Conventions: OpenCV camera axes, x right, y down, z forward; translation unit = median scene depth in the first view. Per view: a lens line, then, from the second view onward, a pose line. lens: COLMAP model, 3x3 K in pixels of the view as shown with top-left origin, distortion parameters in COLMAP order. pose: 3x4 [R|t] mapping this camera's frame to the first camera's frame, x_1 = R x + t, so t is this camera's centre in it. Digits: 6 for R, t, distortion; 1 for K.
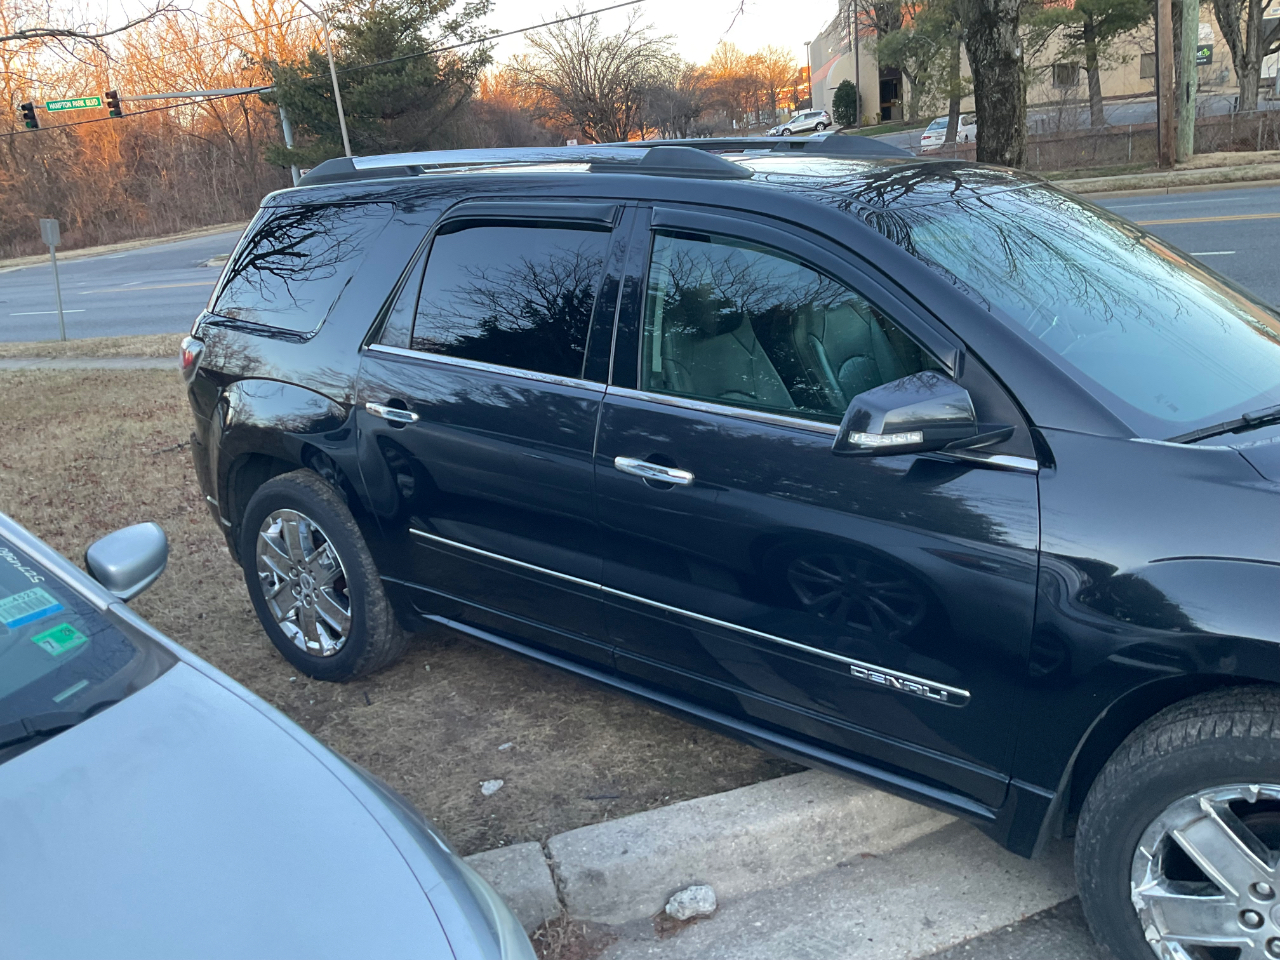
lens RADIAL K [[1052.3, 0, 632.9], [0, 1052.3, 487.7], [0, 0, 1]] dist [0.040505, -0.081788]
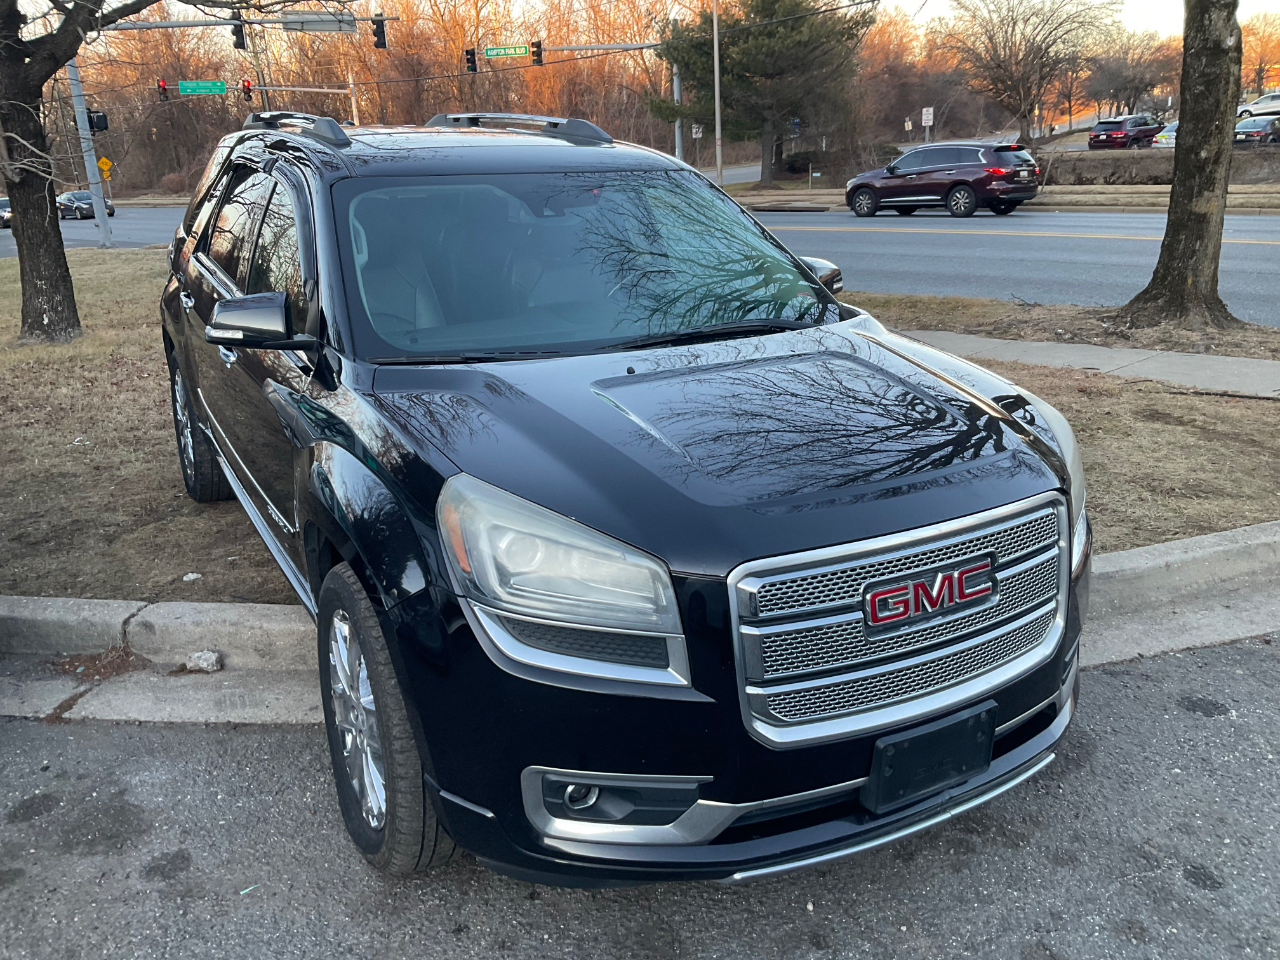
lens RADIAL K [[1052.3, 0, 637.4], [0, 1052.3, 501.9], [0, 0, 1]] dist [0.040505, -0.081788]
pose [[0.922216, 0.182281, -0.341014, 0.865944], [-0.166661, 0.983171, 0.074824, -0.015912], [0.348914, -0.012170, 0.937076, -0.099388]]
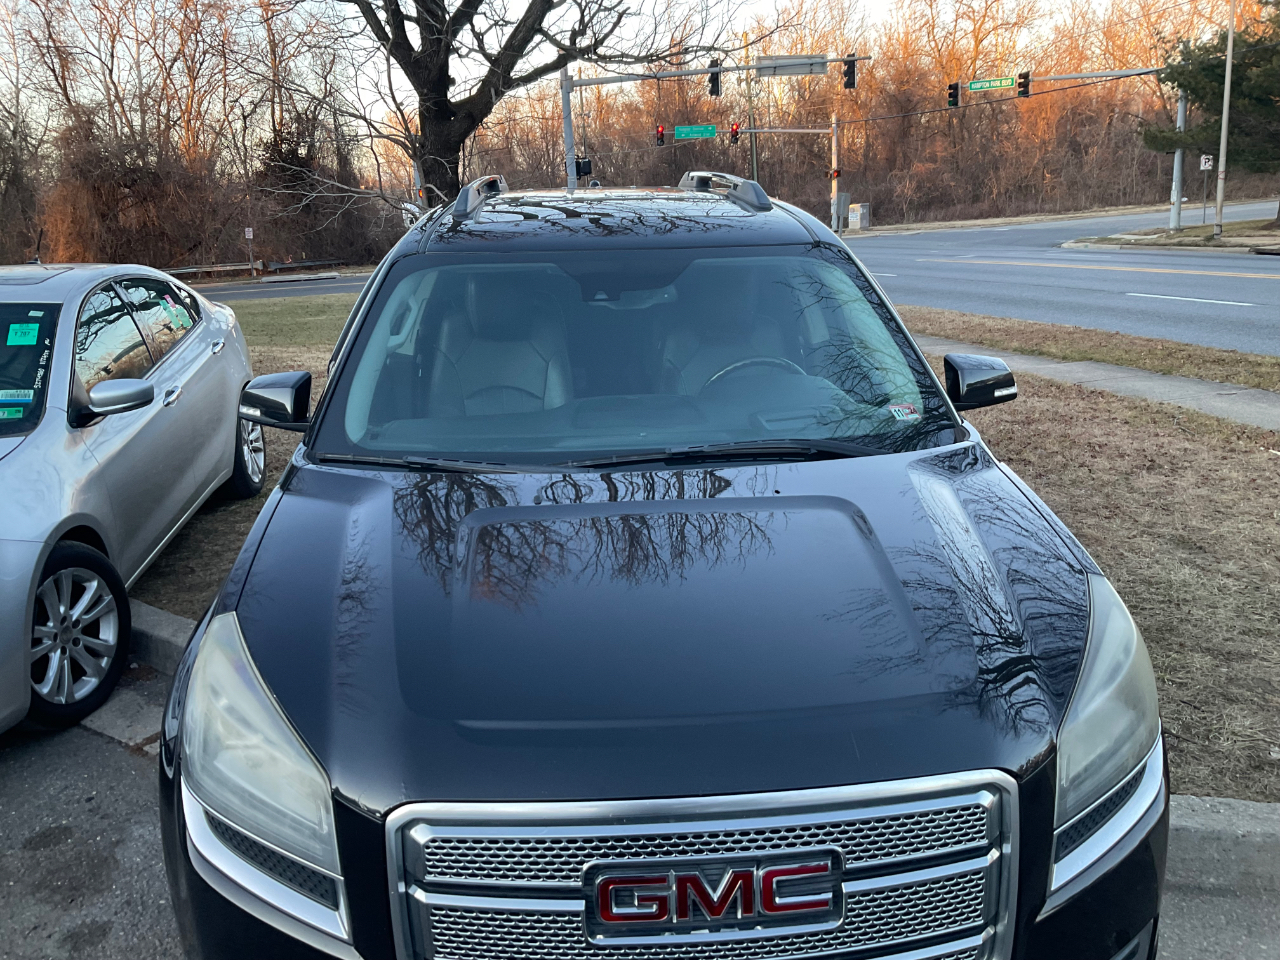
lens RADIAL K [[1052.3, 0, 634.0], [0, 1052.3, 496.5], [0, 0, 1]] dist [0.040505, -0.081788]
pose [[0.669465, 0.262793, -0.694807, 1.078867], [-0.242112, 0.961451, 0.130363, -0.163266], [0.702281, 0.080948, 0.707283, 0.238083]]
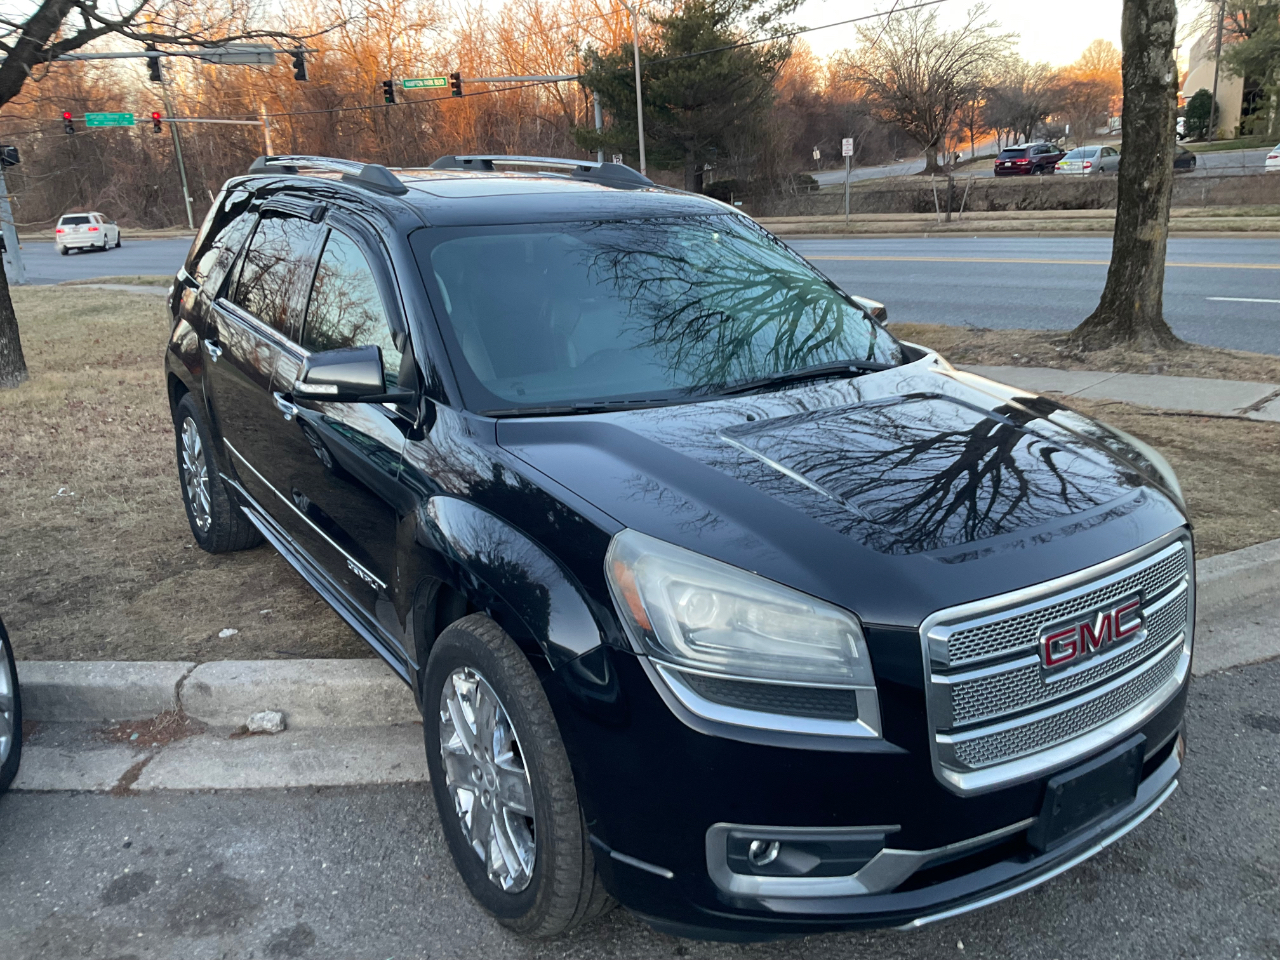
lens RADIAL K [[1052.3, 0, 635.9], [0, 1052.3, 496.9], [0, 0, 1]] dist [0.040505, -0.081788]
pose [[0.950225, 0.145032, -0.275749, 0.709156], [-0.140734, 0.989414, 0.035424, -0.009624], [0.277968, 0.005146, 0.960577, -0.152788]]
